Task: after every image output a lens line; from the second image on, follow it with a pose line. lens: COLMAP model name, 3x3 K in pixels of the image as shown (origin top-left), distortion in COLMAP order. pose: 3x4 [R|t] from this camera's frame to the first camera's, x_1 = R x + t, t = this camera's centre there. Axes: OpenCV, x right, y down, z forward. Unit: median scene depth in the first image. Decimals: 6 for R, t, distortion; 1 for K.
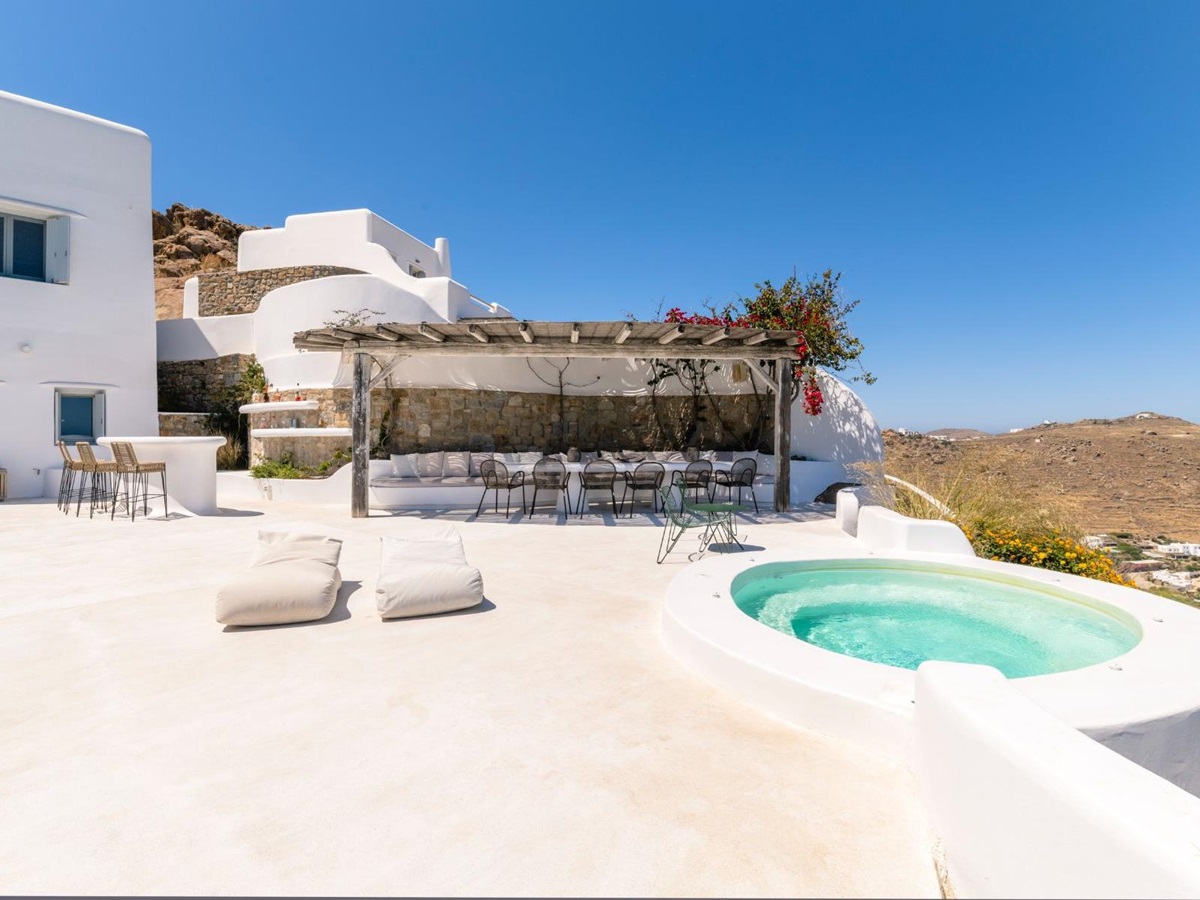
lens RADIAL K [[635.1, 0, 614.2], [0, 635.1, 445.2], [0, 0, 1]] dist [-0.004230, -0.009689]
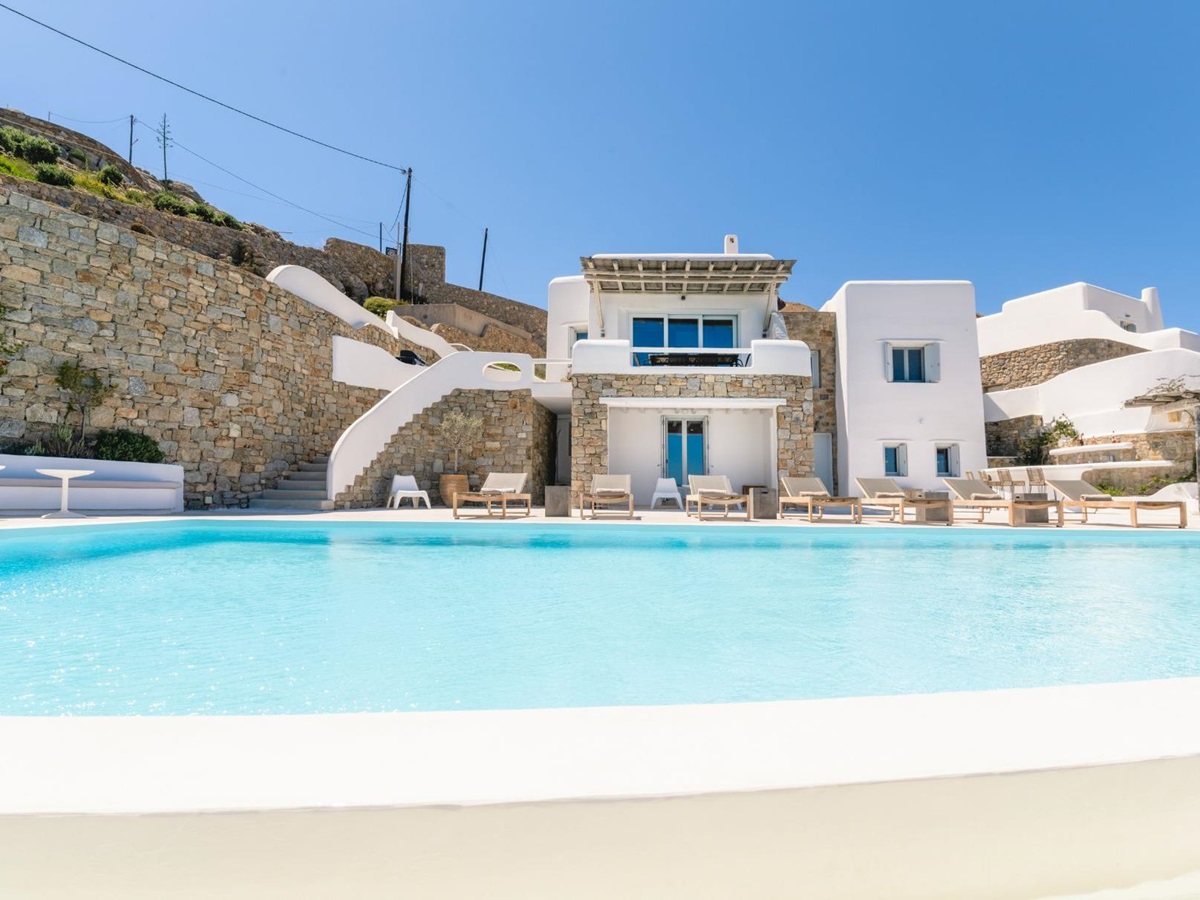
lens RADIAL K [[635.1, 0, 614.2], [0, 635.1, 445.2], [0, 0, 1]] dist [-0.004230, -0.009689]
pose [[0.621635, -0.047798, -0.781847, -0.078563], [-0.026135, 0.996315, -0.081689, 0.075101], [0.782871, 0.071214, 0.618095, -0.714330]]
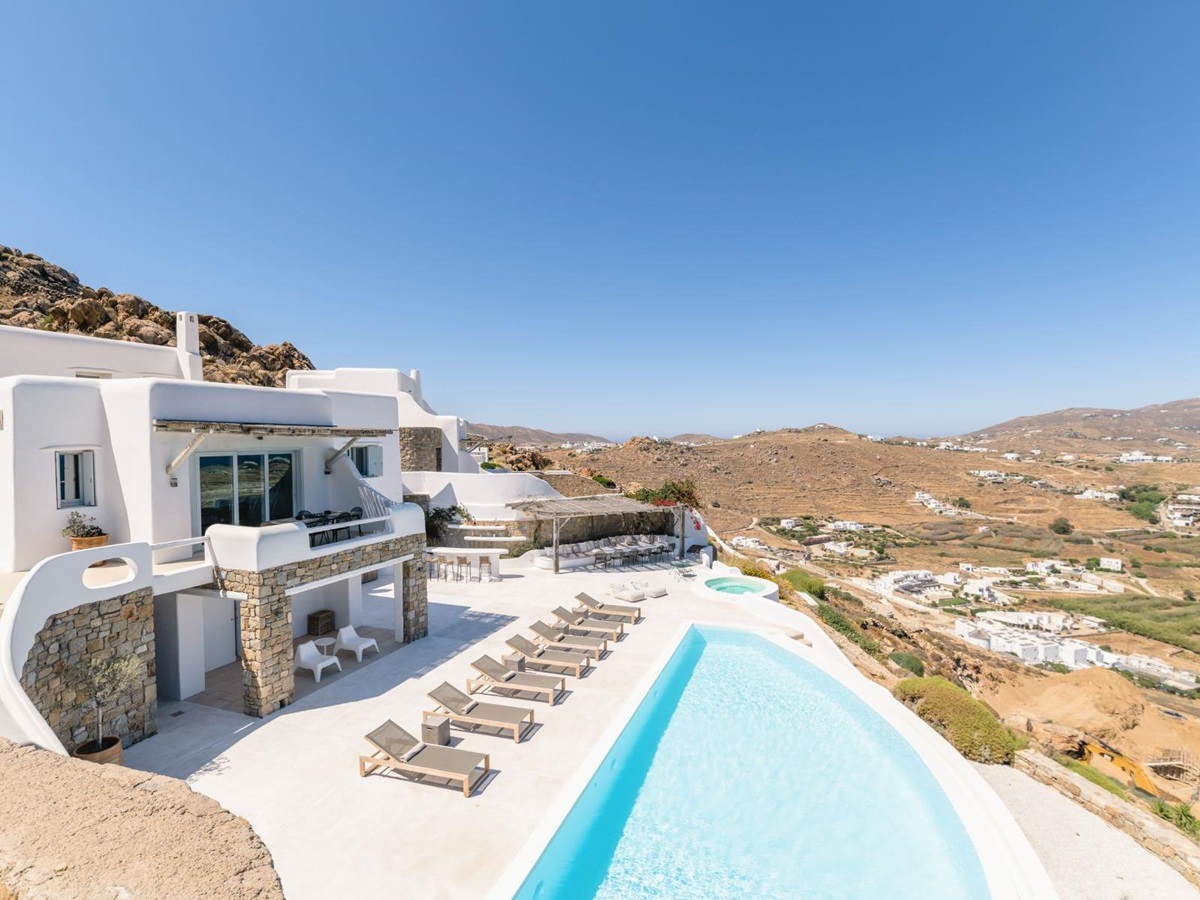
lens RADIAL K [[584.1, 0, 634.8], [0, 584.1, 447.1], [0, 0, 1]] dist [0.019862, -0.018637]
pose [[0.924273, -0.004221, 0.381710, -0.800401], [0.005953, 0.999977, -0.003356, -0.335909], [-0.381687, 0.005374, 0.924276, -1.194643]]
